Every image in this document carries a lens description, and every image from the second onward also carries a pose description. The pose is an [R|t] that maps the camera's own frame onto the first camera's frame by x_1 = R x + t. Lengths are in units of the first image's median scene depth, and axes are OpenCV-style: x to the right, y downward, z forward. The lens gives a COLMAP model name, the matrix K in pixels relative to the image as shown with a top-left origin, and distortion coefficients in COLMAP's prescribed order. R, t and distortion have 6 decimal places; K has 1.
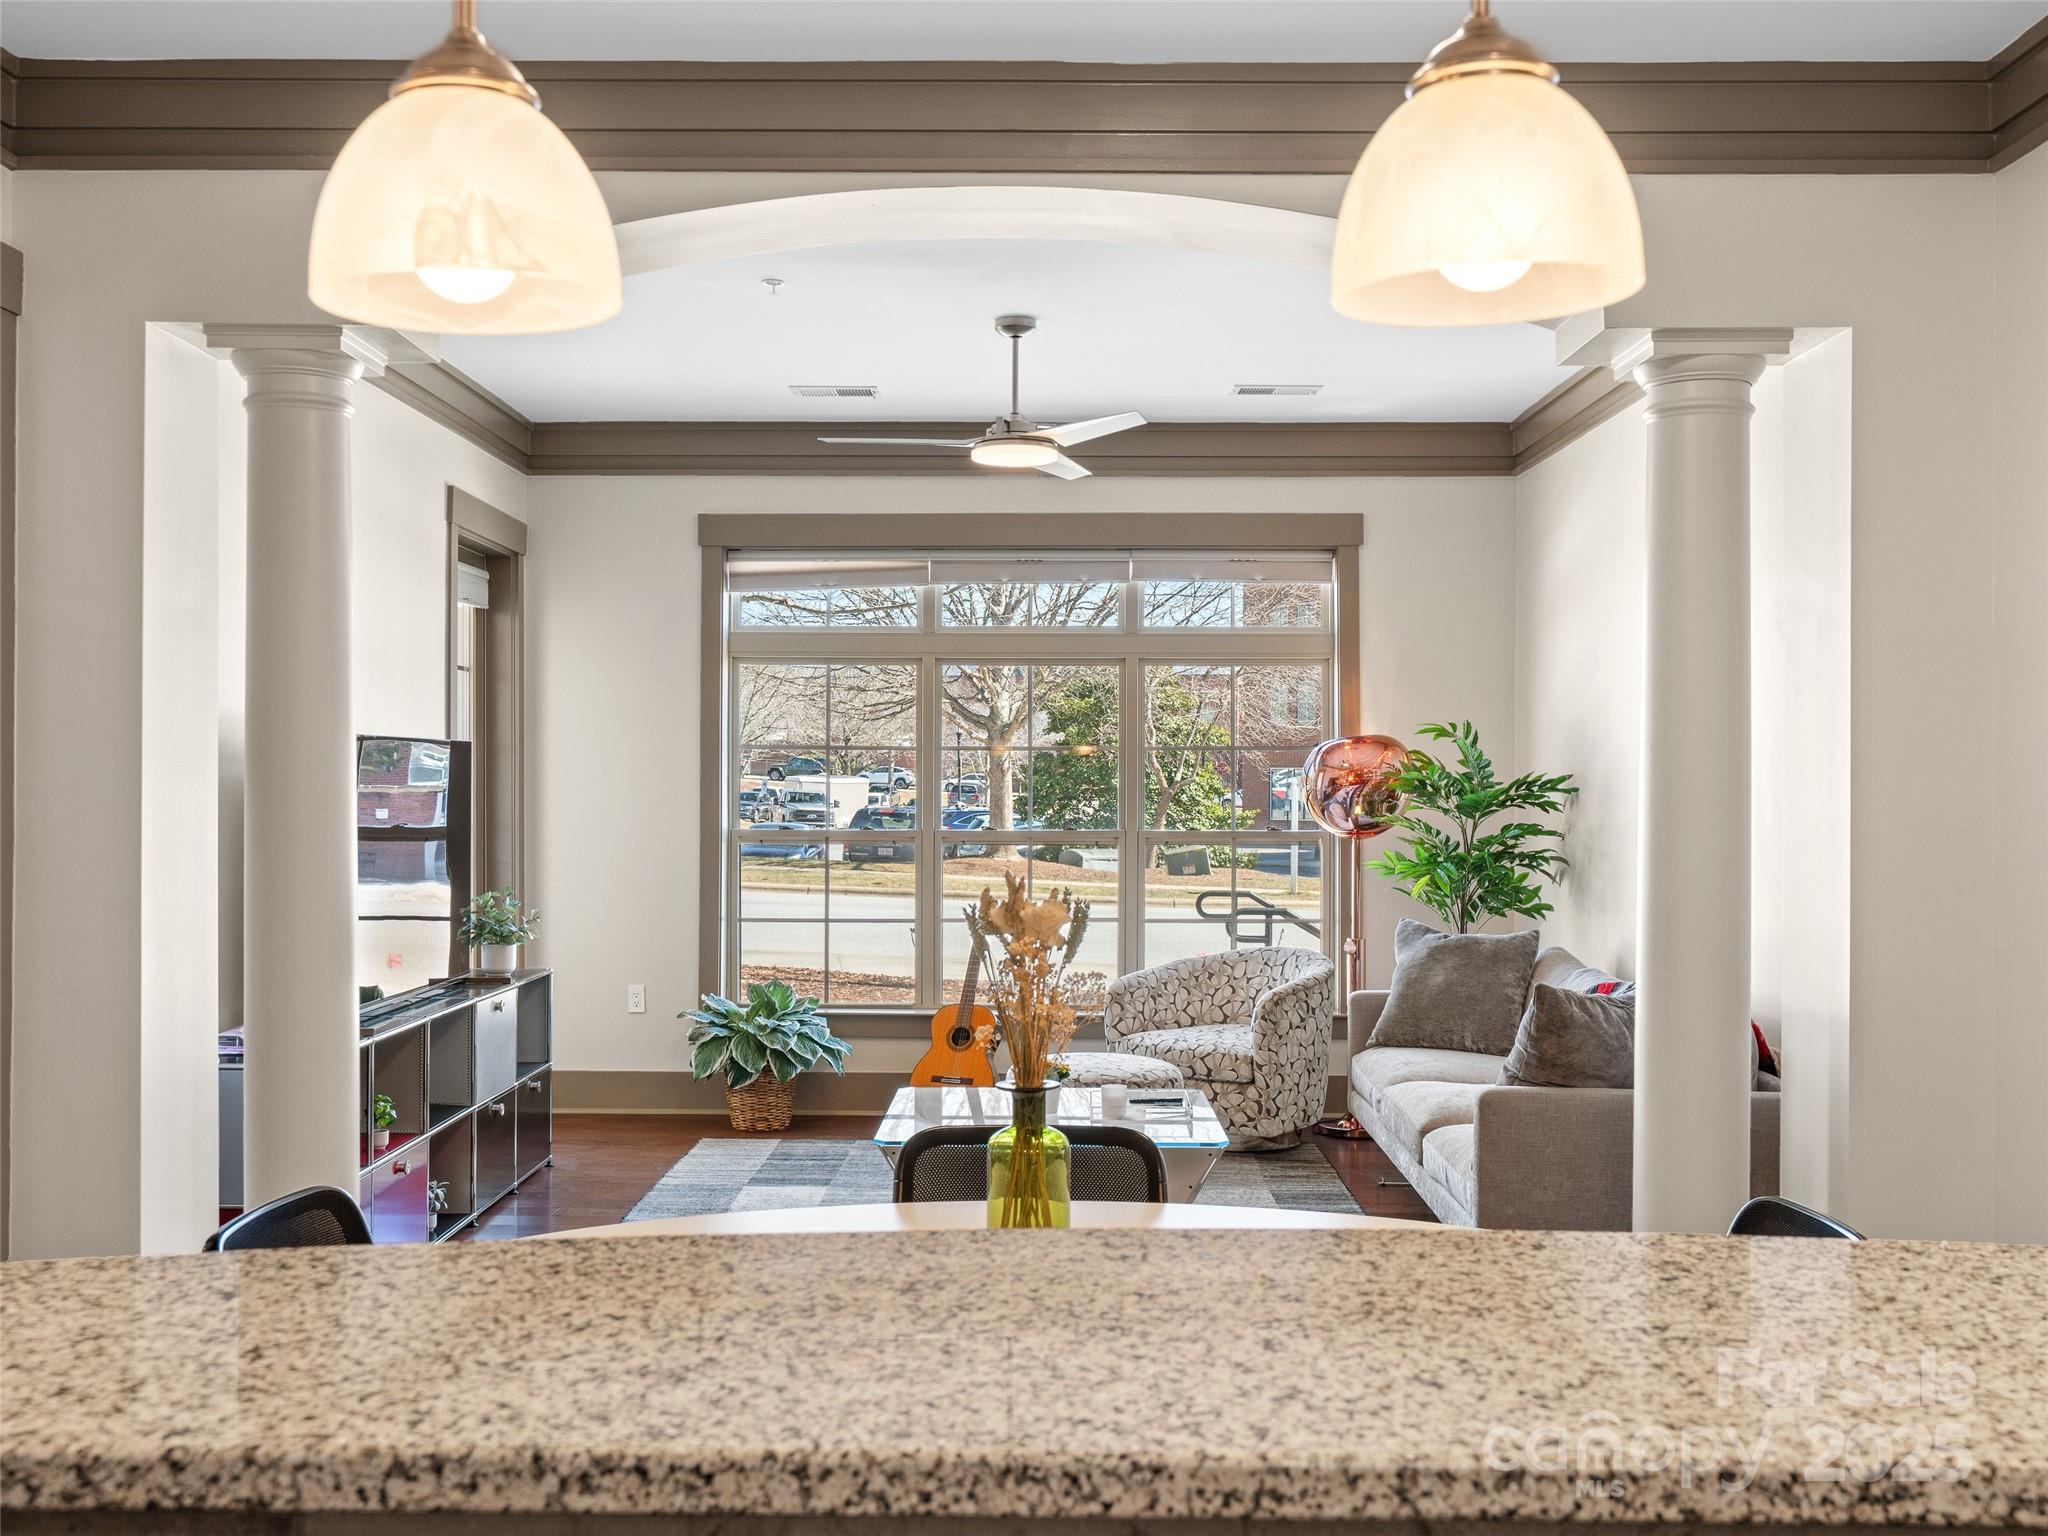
lens RADIAL K [[1875.6, 0, 1024.0], [0, 1875.6, 768.0], [0, 0, 1]] dist [-0.000918, -0.000104]
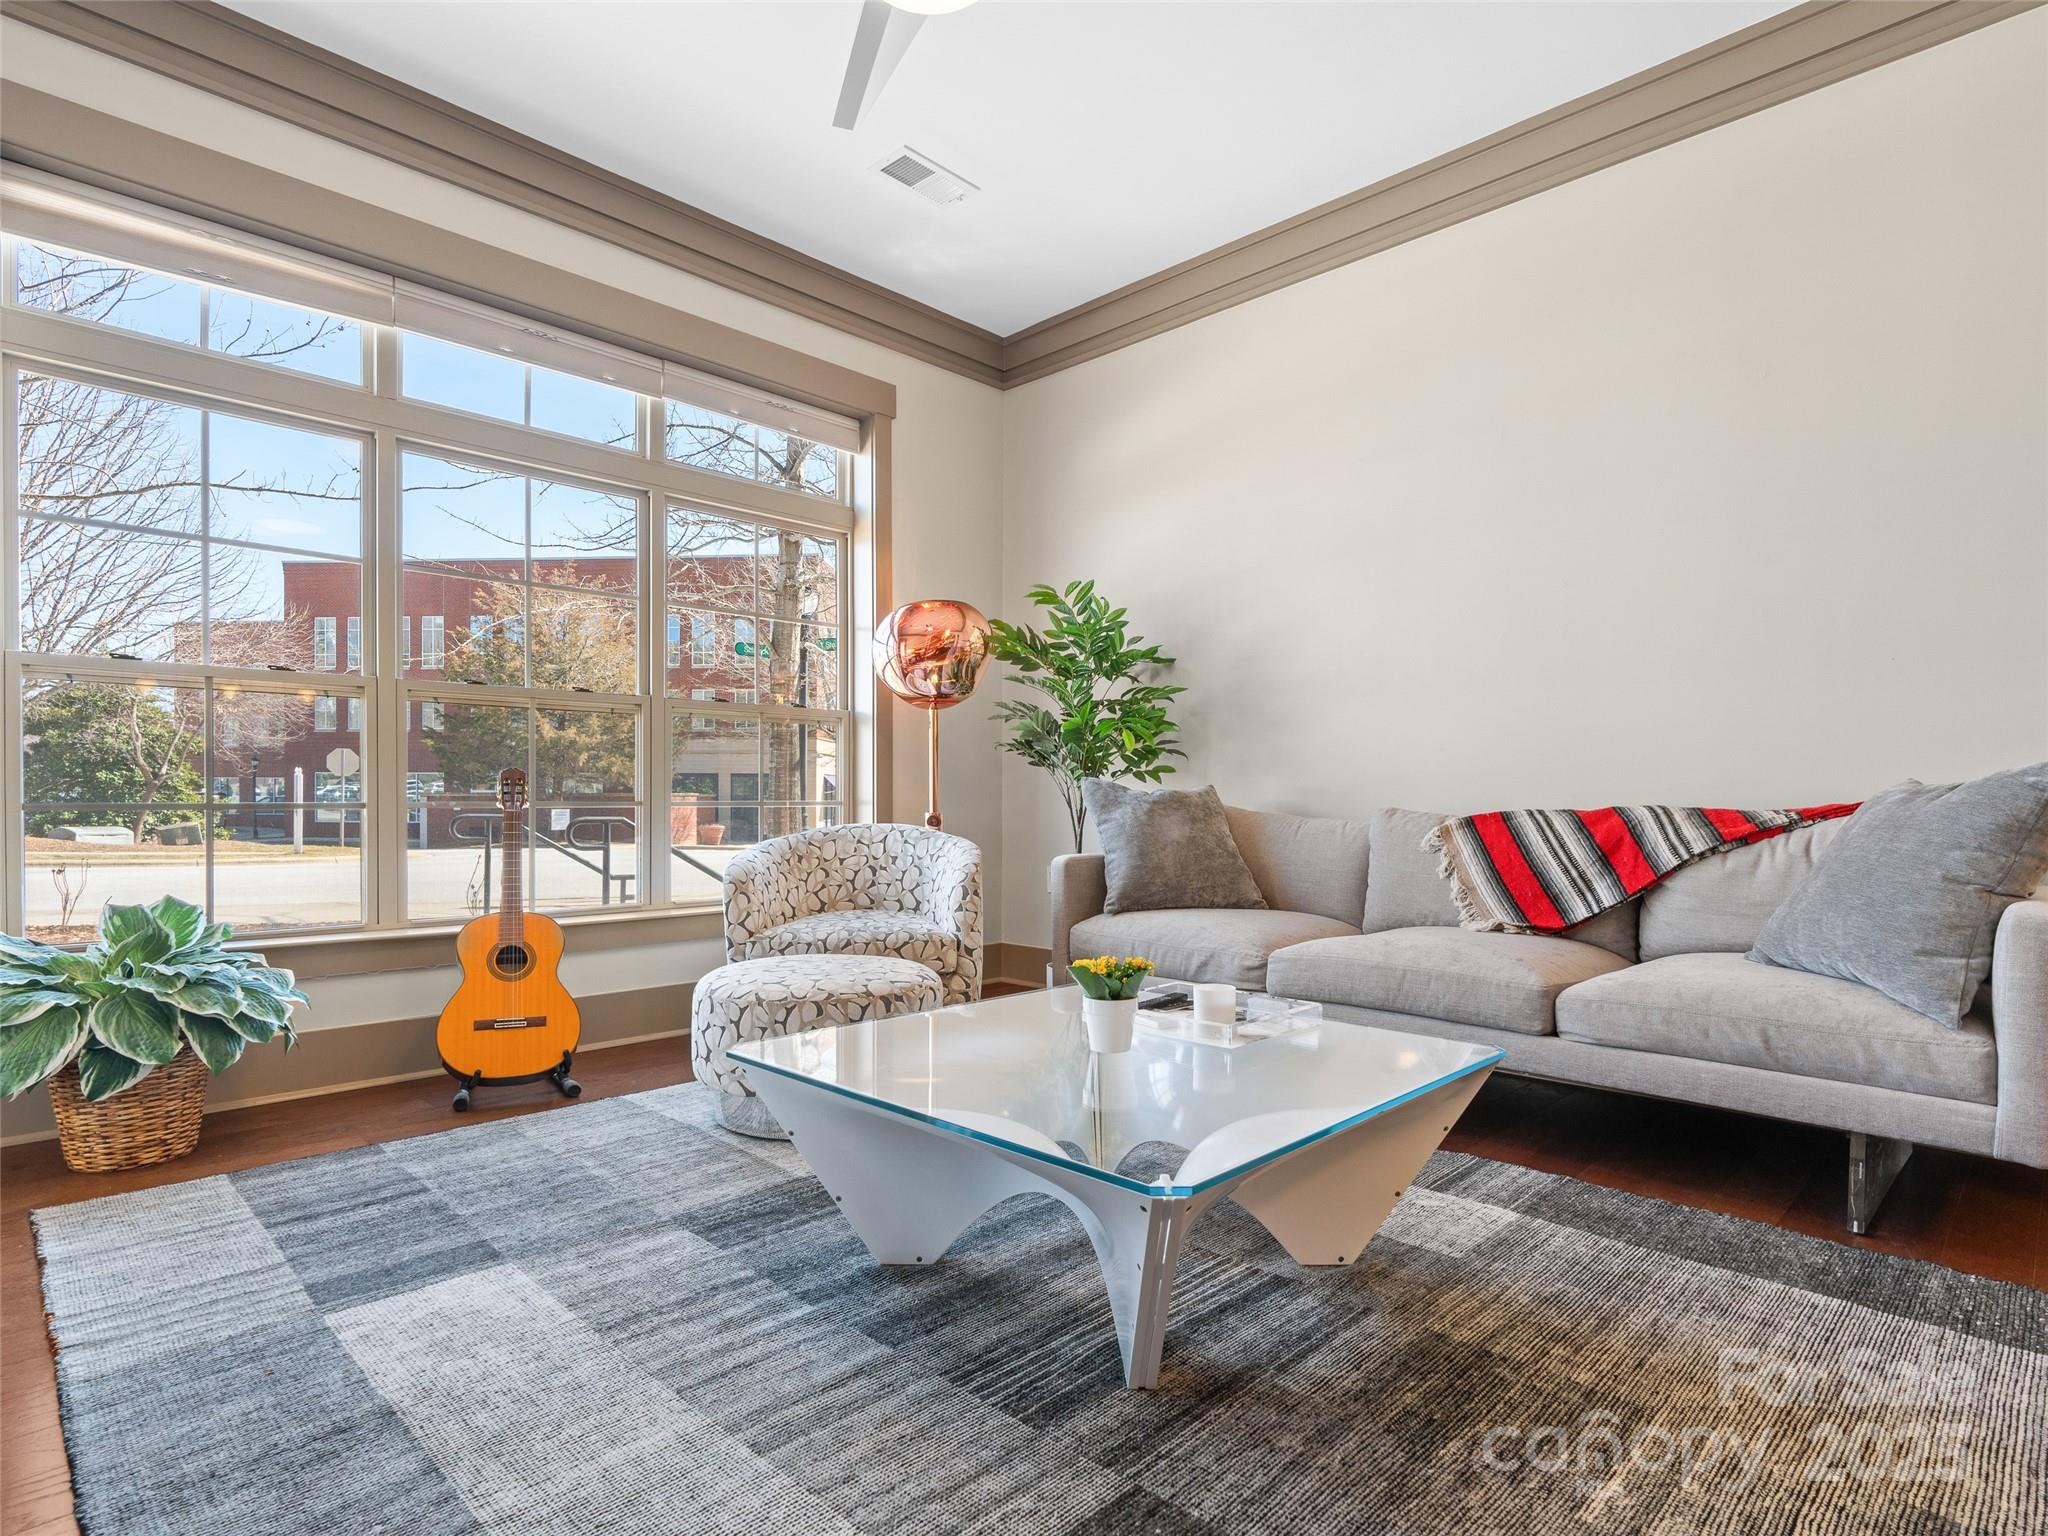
lens RADIAL K [[1062.1, 0, 1022.5], [0, 1062.1, 804.5], [0, 0, 1]] dist [-0.017368, 0.000064]
pose [[0.700230, -0.005044, 0.713899, -0.177868], [-0.010641, 0.999790, 0.017501, 0.076619], [-0.713838, -0.019851, 0.700030, 0.588660]]
